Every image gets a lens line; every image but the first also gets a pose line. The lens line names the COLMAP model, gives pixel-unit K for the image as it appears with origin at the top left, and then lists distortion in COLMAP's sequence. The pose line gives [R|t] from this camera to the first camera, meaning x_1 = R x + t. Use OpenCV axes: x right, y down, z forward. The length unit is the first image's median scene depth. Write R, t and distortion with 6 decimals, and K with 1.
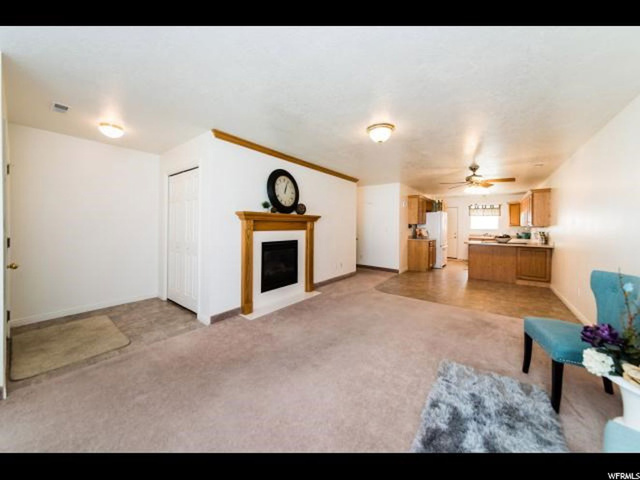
lens RADIAL K [[228.6, 0, 326.5], [0, 228.6, 224.4], [0, 0, 1]] dist [-0.000765, -0.000656]
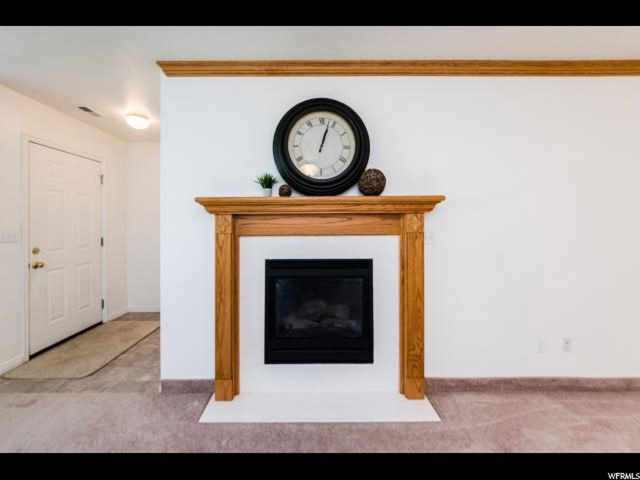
lens RADIAL K [[258.1, 0, 306.9], [0, 258.1, 223.9], [0, 0, 1]] dist [0.003046, -0.000014]
pose [[0.591414, -0.015746, -0.806215, 0.212537], [0.011752, 0.999871, -0.010908, 0.010194], [0.806283, -0.003023, 0.591523, 0.737032]]
